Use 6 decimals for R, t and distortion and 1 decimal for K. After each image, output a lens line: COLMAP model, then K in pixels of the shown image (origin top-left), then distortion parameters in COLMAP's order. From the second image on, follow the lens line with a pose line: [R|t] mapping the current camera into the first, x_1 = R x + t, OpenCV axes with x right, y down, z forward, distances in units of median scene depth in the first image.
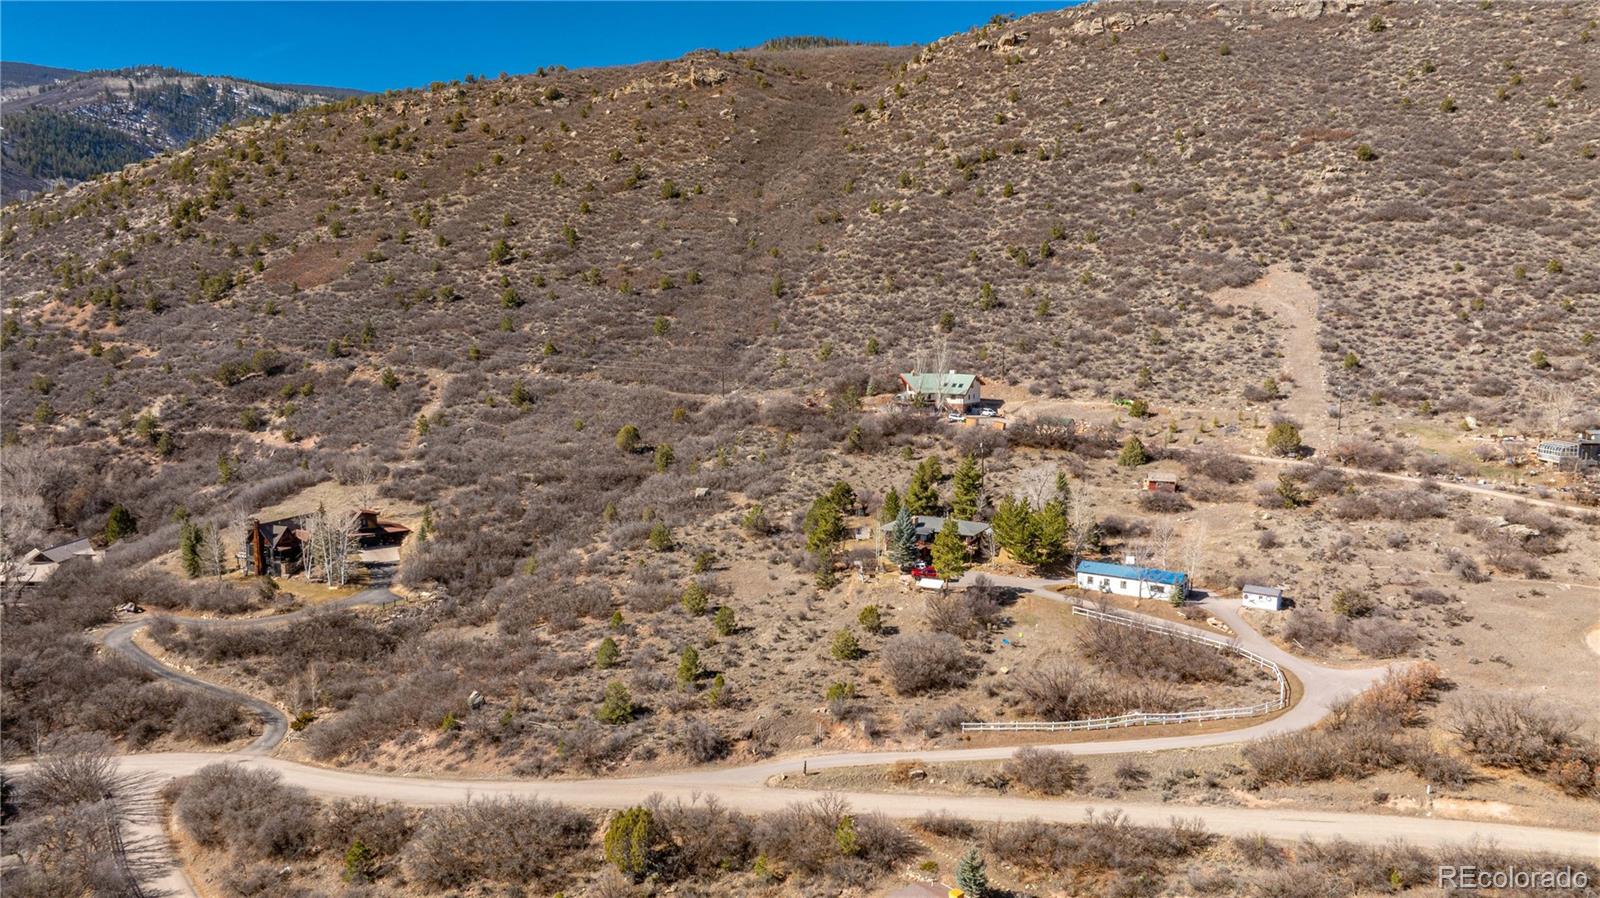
lens RADIAL K [[1131.2, 0, 800.0], [0, 1131.2, 449.0], [0, 0, 1]] dist [-0.002502, -0.100624]
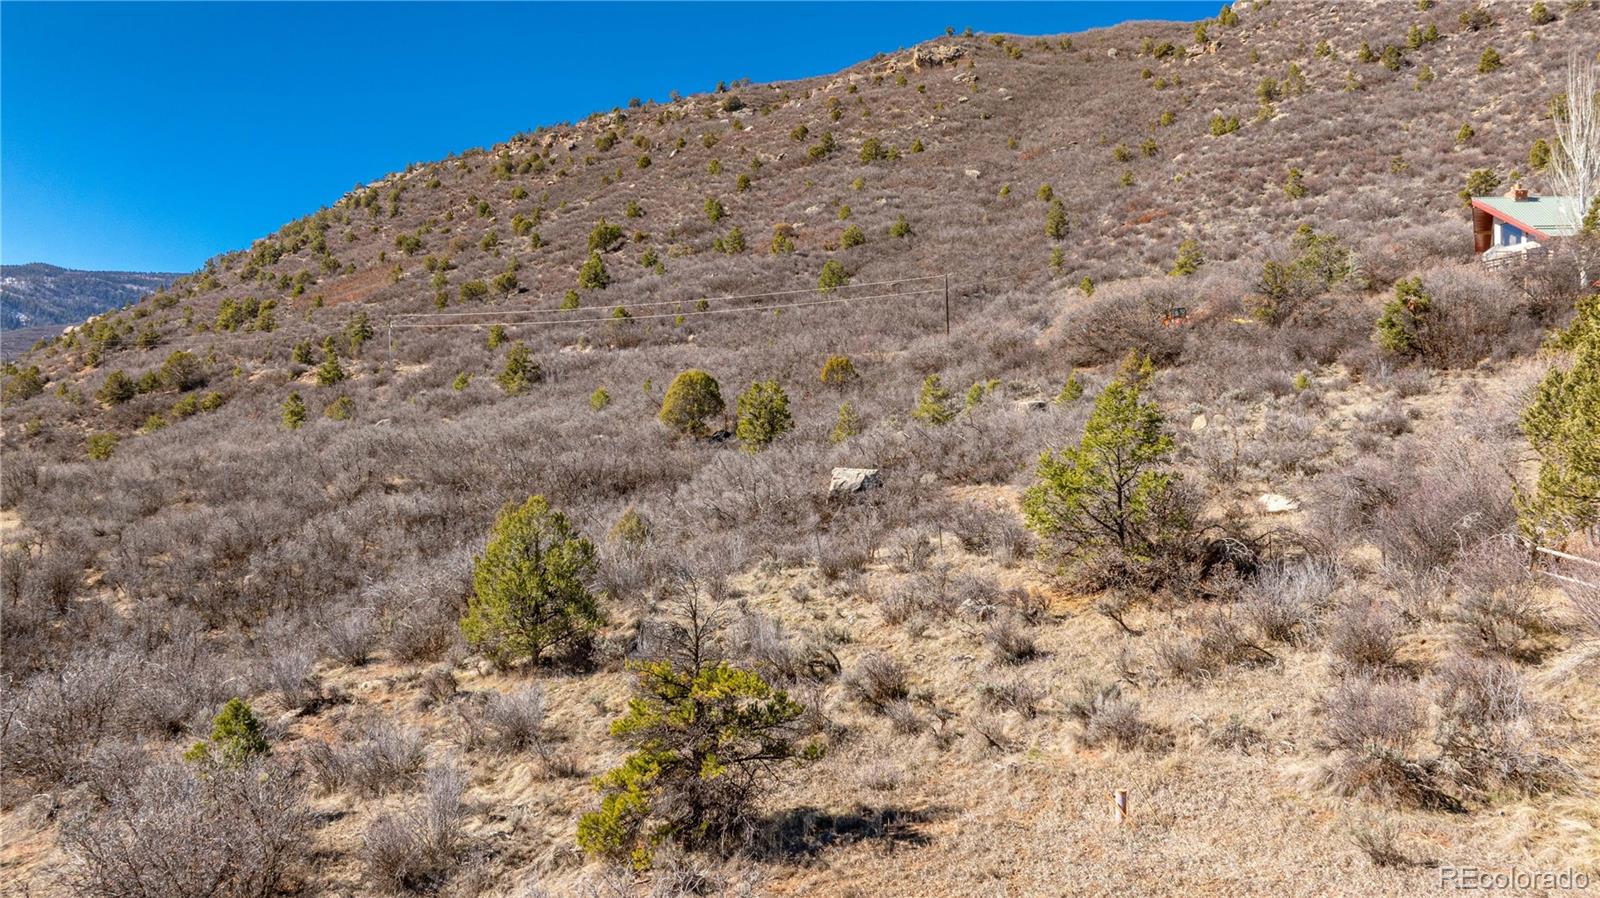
lens RADIAL K [[1131.2, 0, 800.0], [0, 1131.2, 449.0], [0, 0, 1]] dist [-0.002502, -0.100624]
pose [[0.978160, -0.006104, -0.207765, -0.021424], [-0.026966, 0.987395, -0.155963, 0.036249], [0.206098, 0.158159, 0.965665, 0.367411]]
